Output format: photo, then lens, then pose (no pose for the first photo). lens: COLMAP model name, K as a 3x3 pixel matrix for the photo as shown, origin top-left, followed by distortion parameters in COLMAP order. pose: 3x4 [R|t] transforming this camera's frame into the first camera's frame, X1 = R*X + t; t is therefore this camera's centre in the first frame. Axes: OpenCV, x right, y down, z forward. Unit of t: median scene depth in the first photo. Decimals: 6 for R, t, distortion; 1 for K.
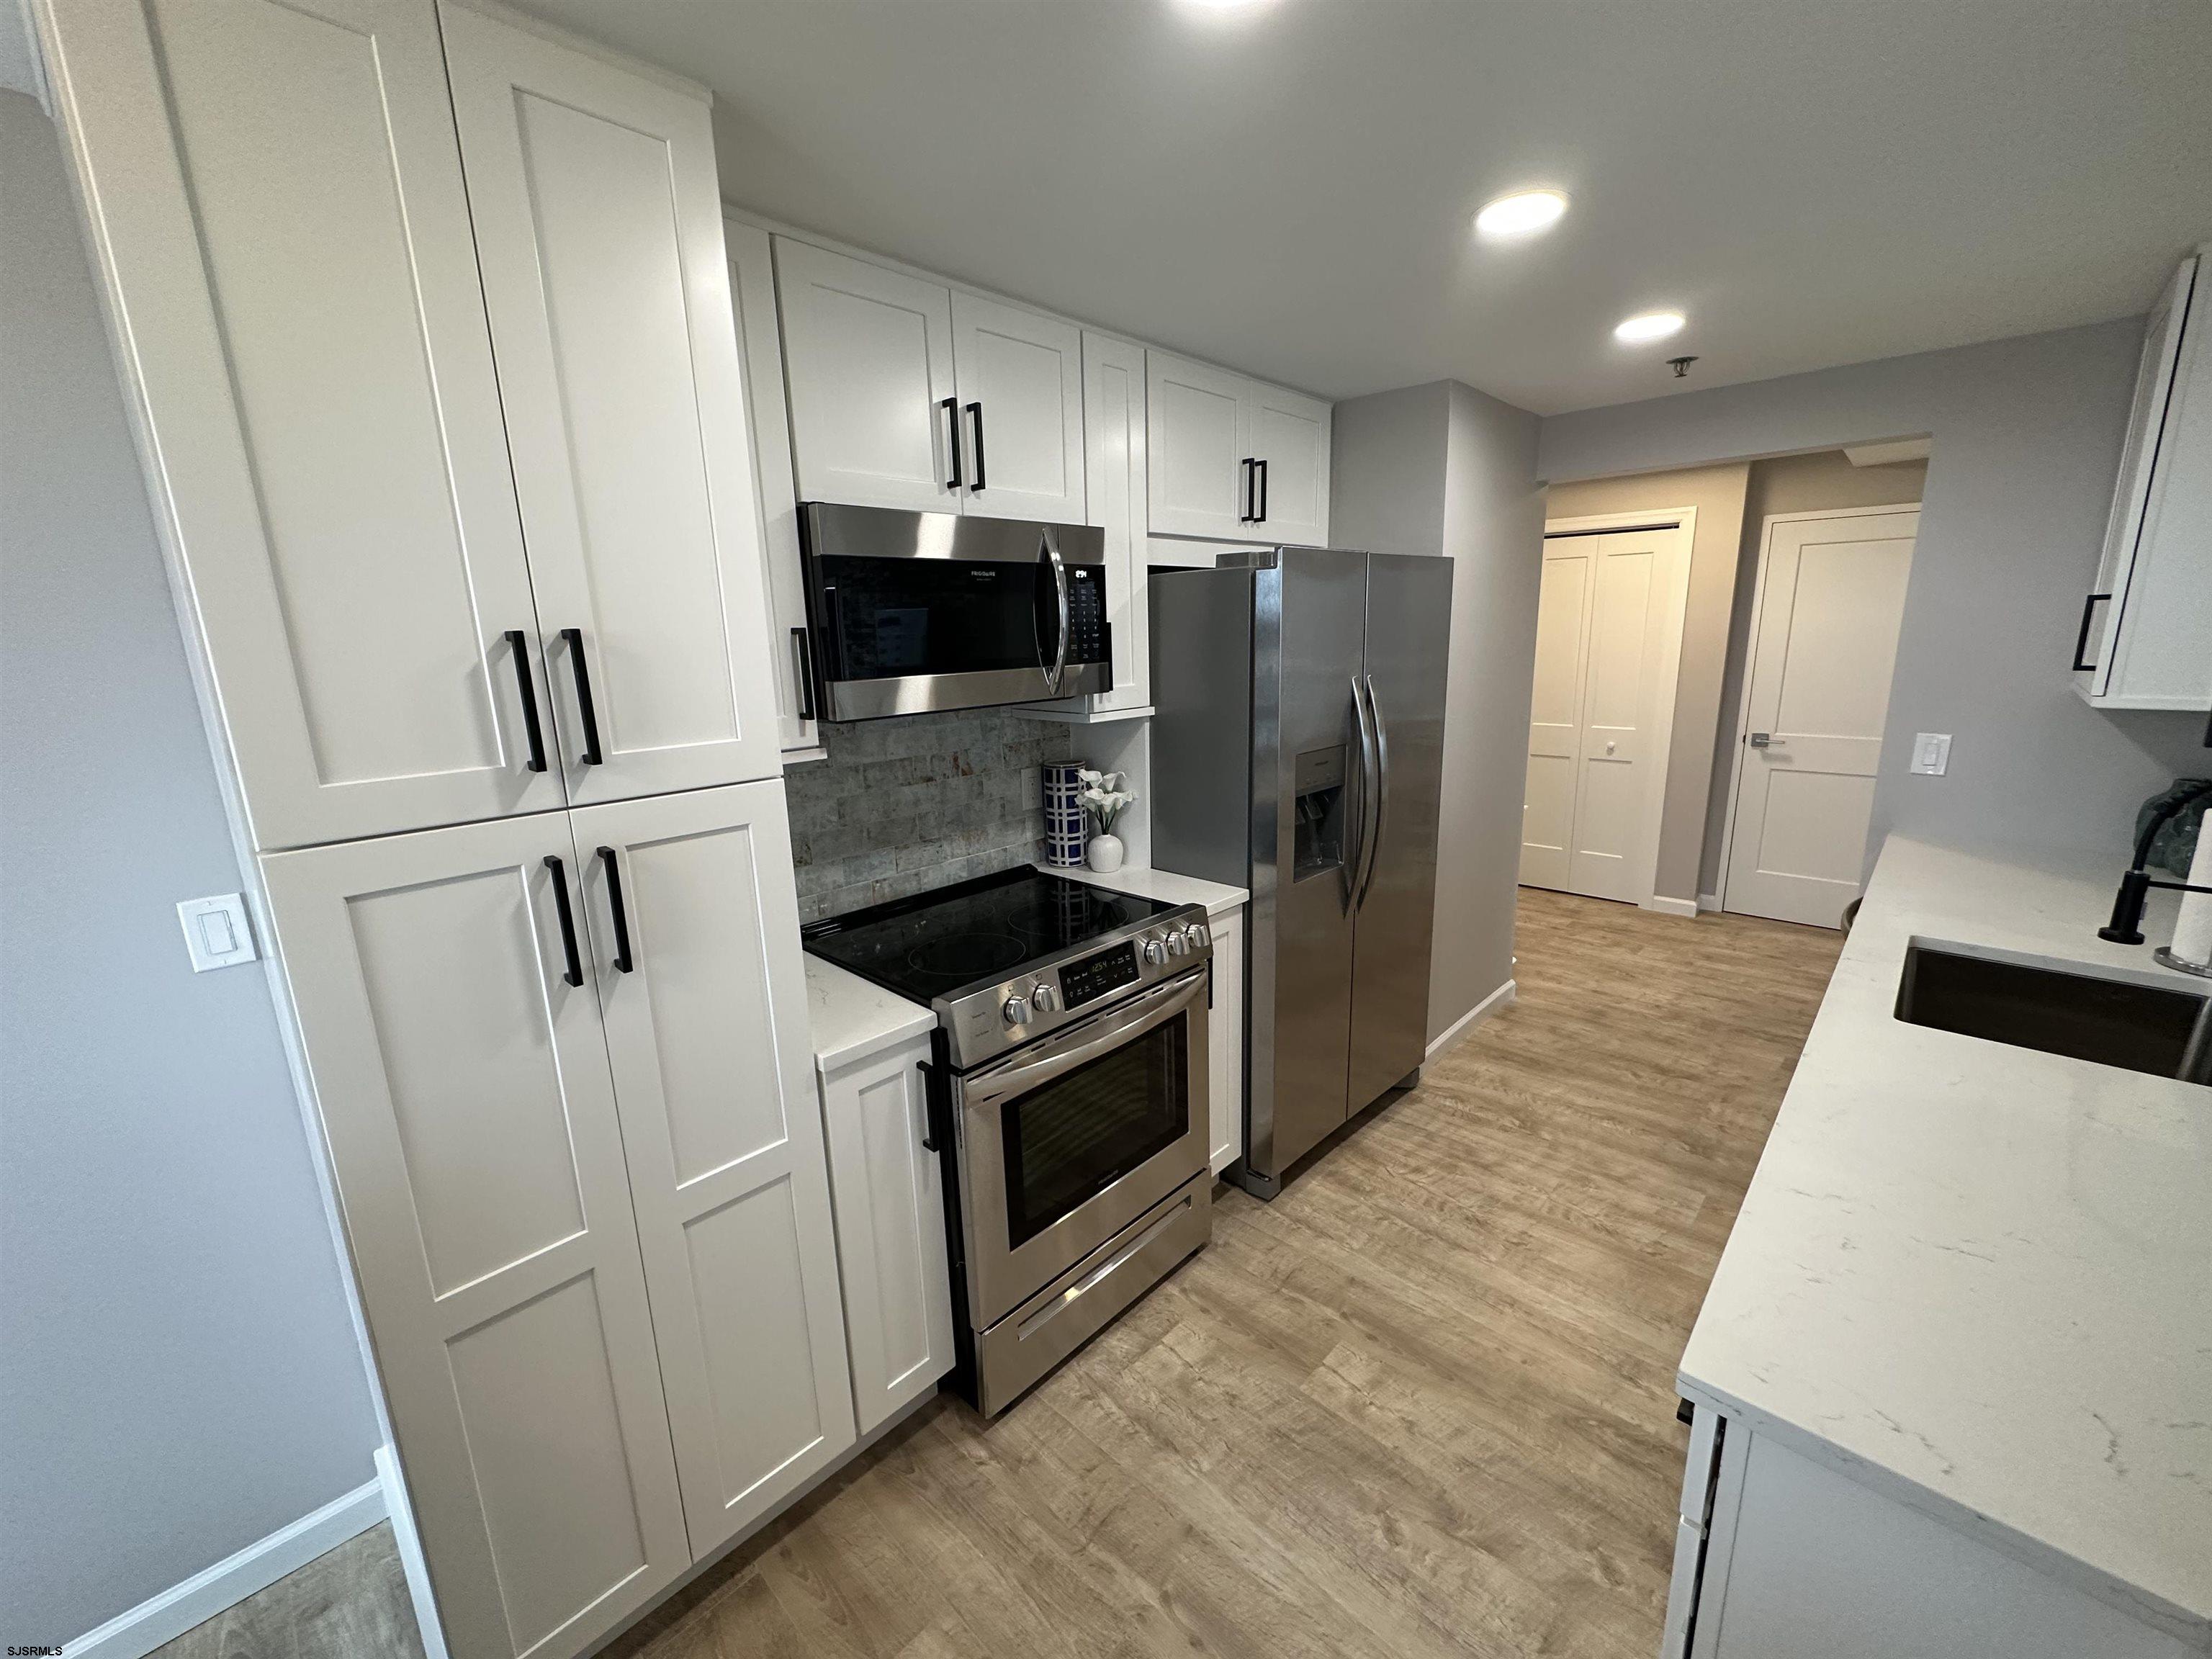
lens RADIAL K [[879.6, 0, 1105.9], [0, 879.6, 824.1], [0, 0, 1]] dist [-0.001094, 0.000437]
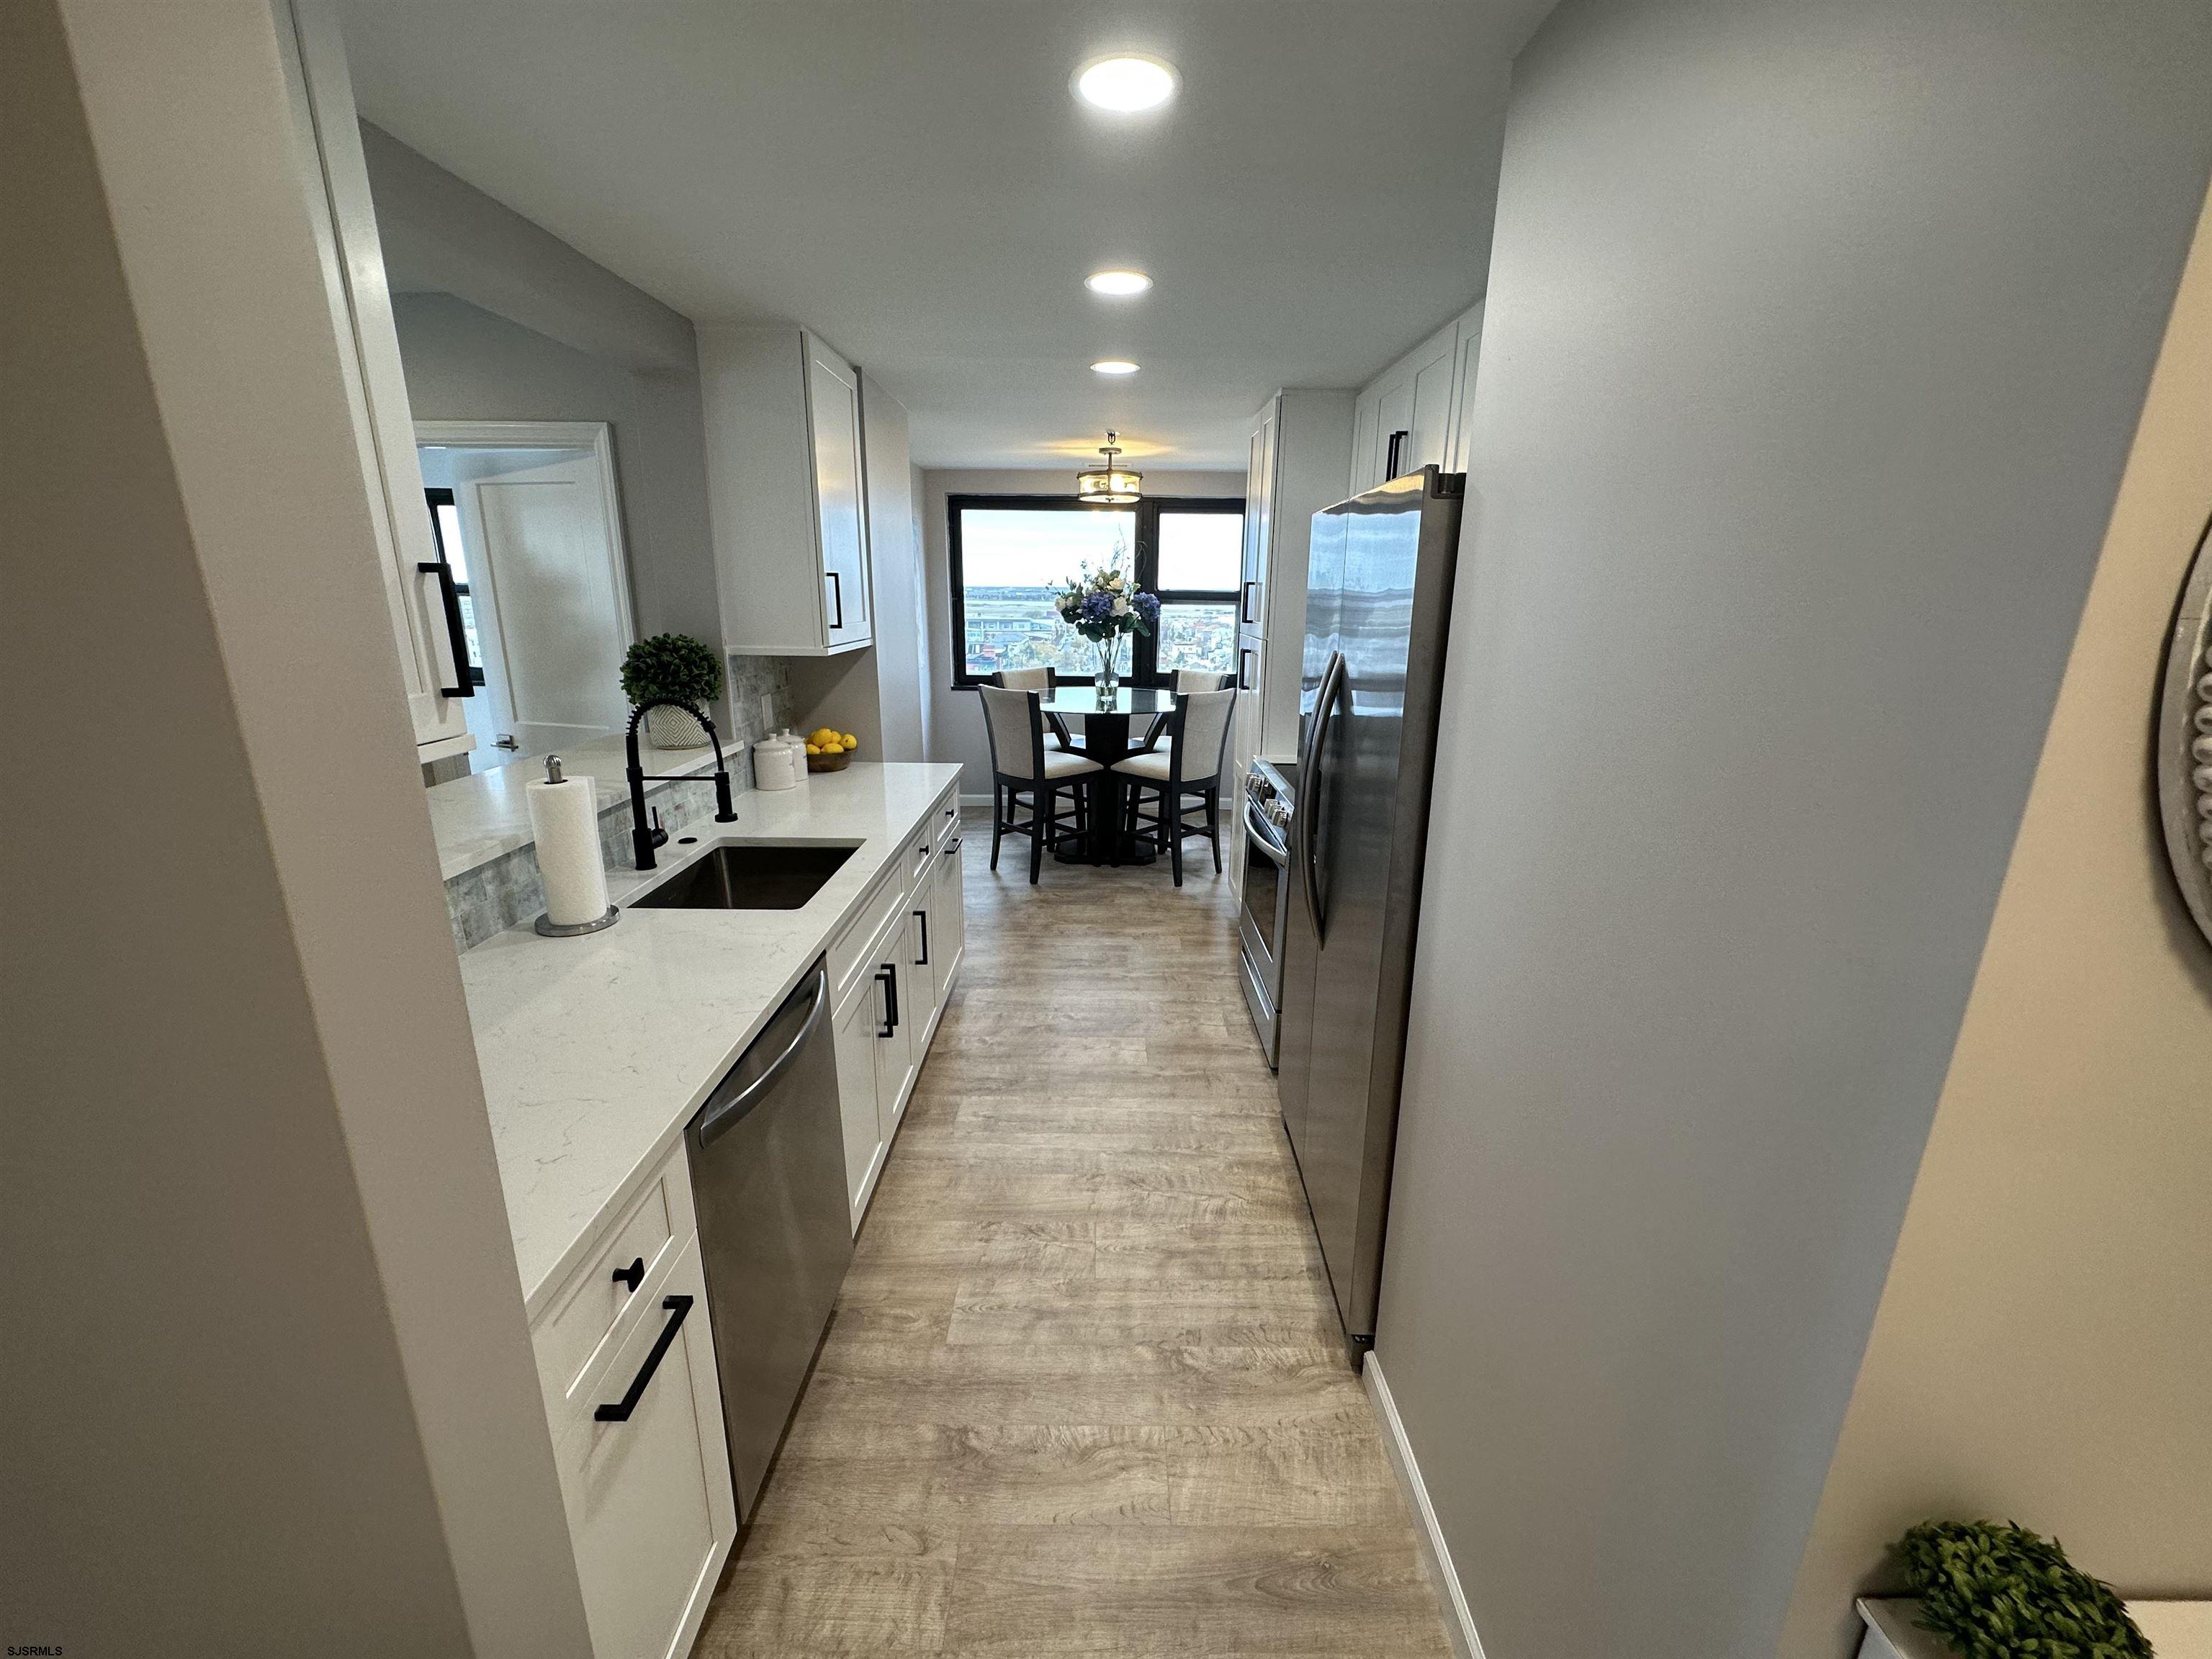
lens RADIAL K [[879.6, 0, 1105.9], [0, 879.6, 824.1], [0, 0, 1]] dist [-0.001094, 0.000437]
pose [[-0.721136, 0.201007, -0.662992, 1.100477], [-0.139347, 0.895342, 0.423019, -0.367180], [0.678635, 0.397440, -0.617654, 1.527812]]
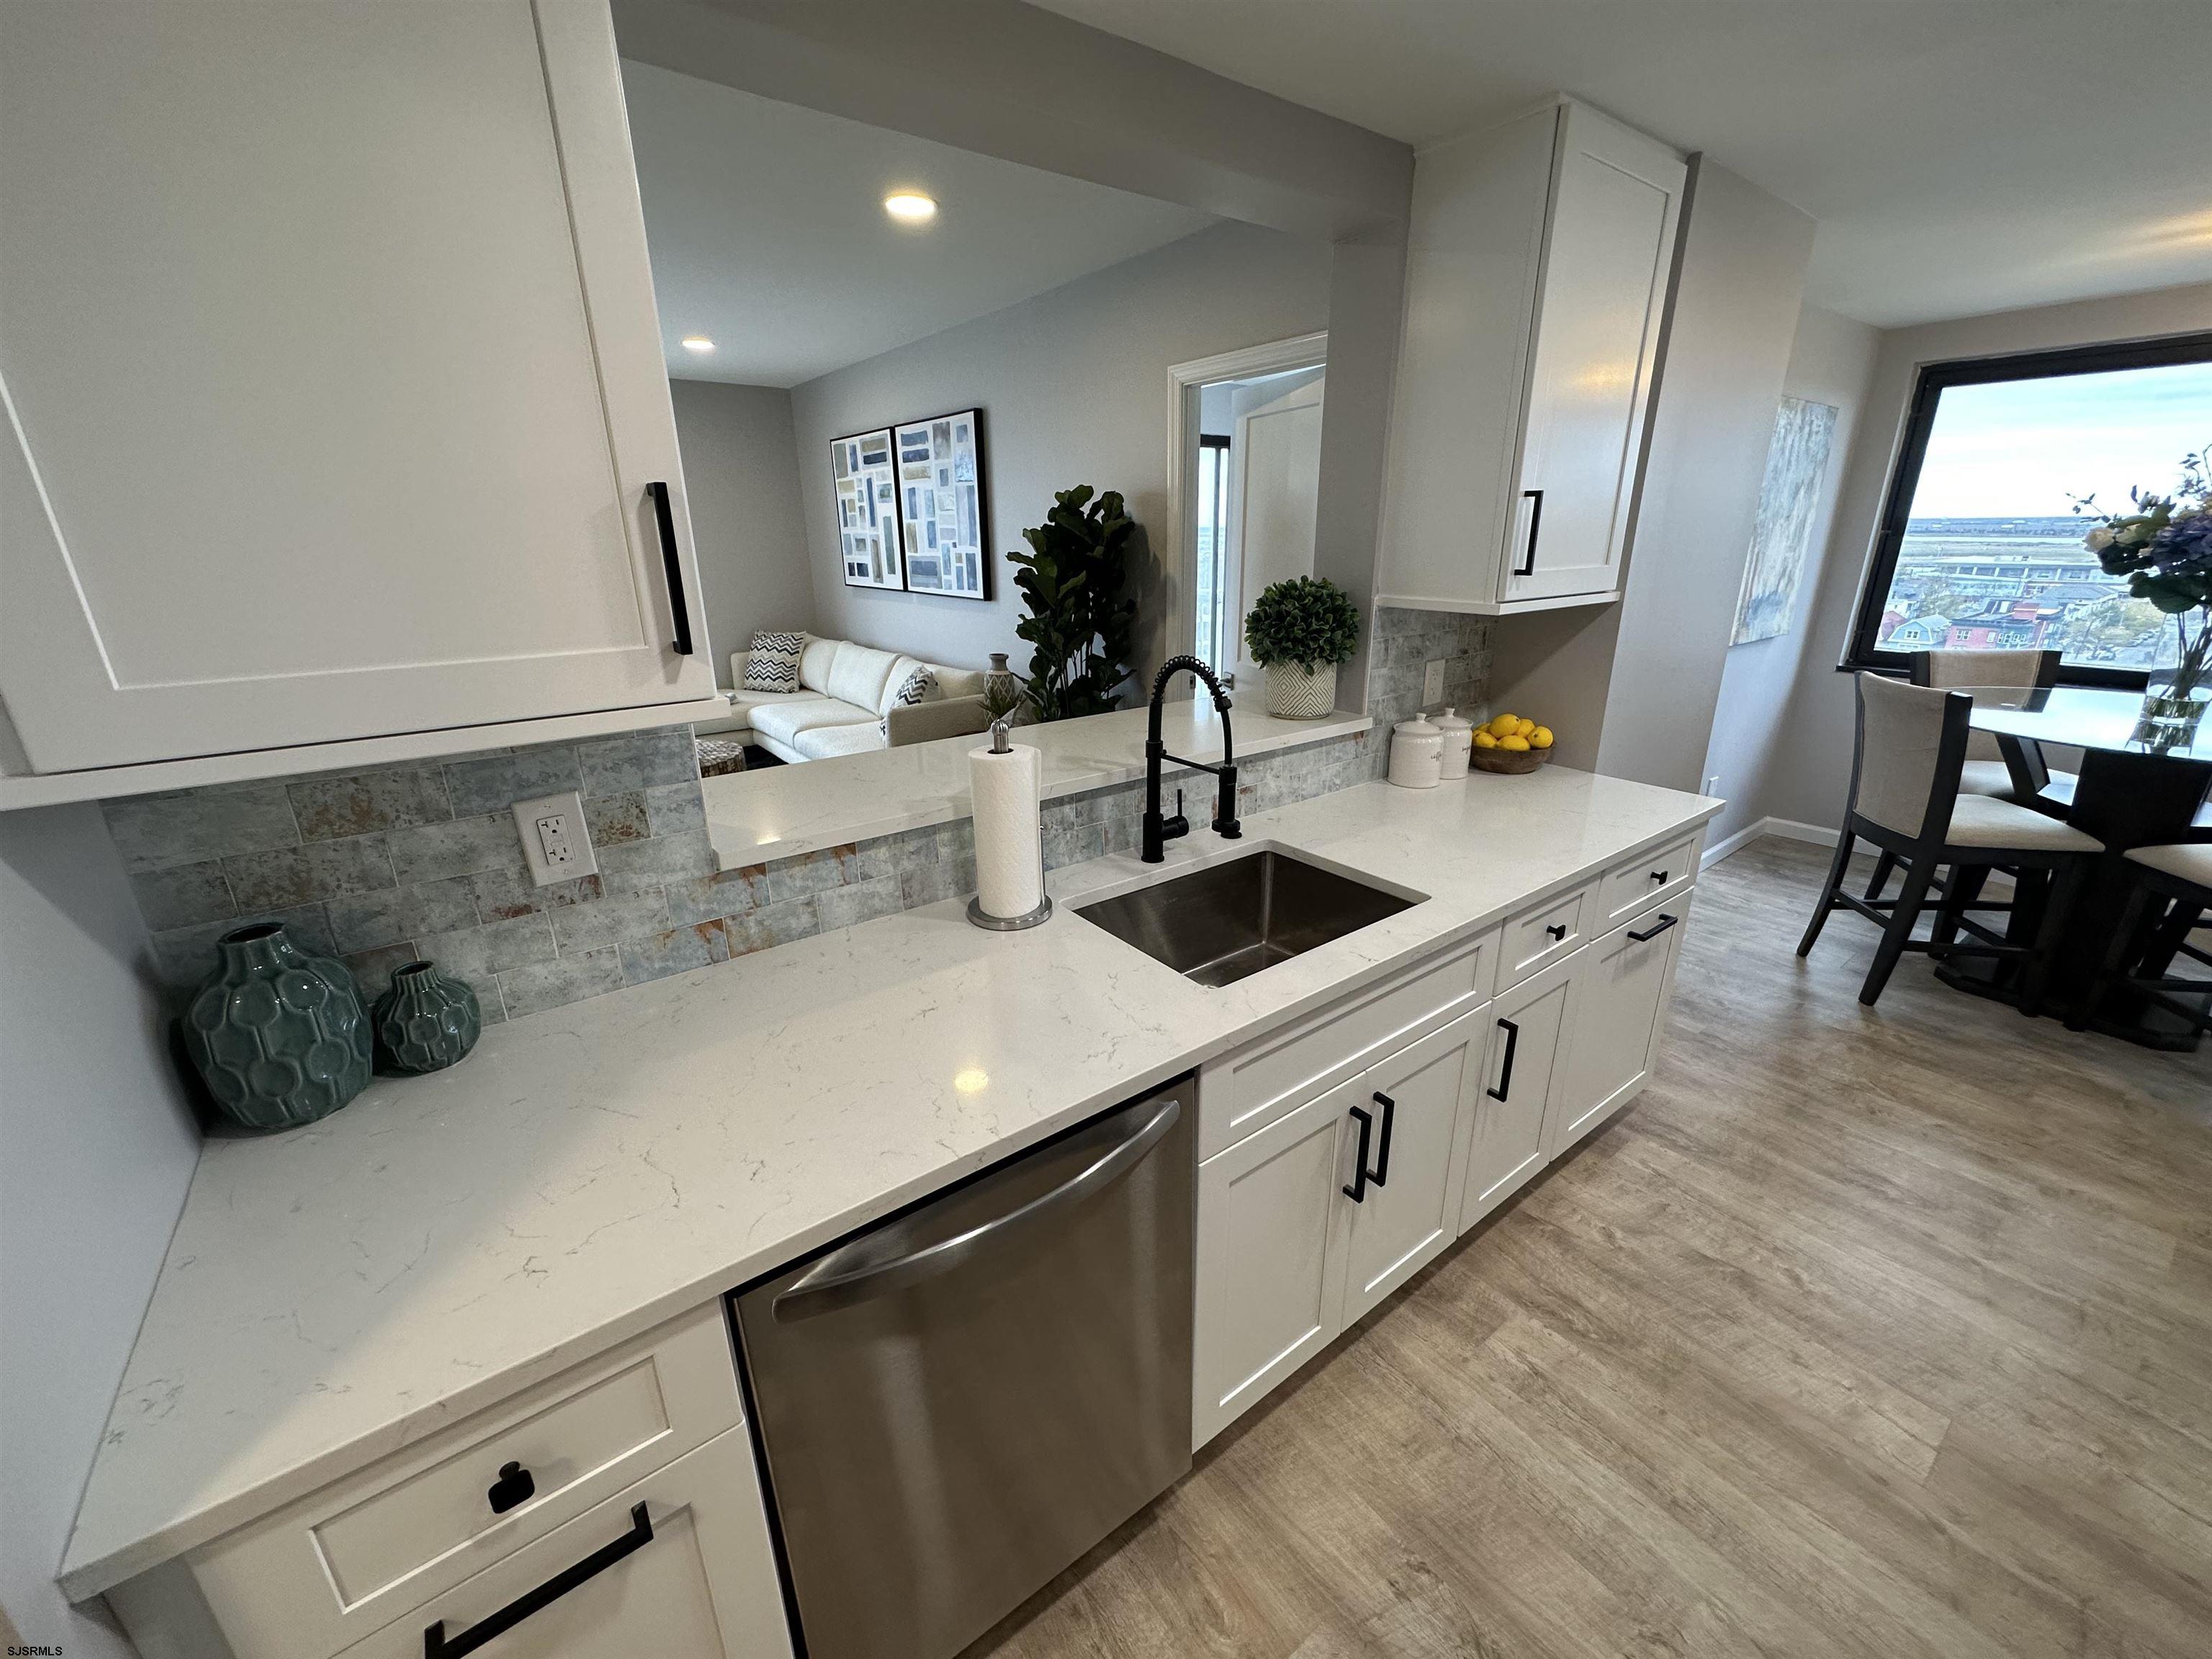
lens RADIAL K [[879.6, 0, 1105.9], [0, 879.6, 824.1], [0, 0, 1]] dist [-0.001094, 0.000437]
pose [[-0.986352, -0.013048, 0.164134, 0.744720], [0.073564, 0.856905, 0.510198, -0.290077], [-0.147305, 0.515309, -0.844250, 1.281869]]
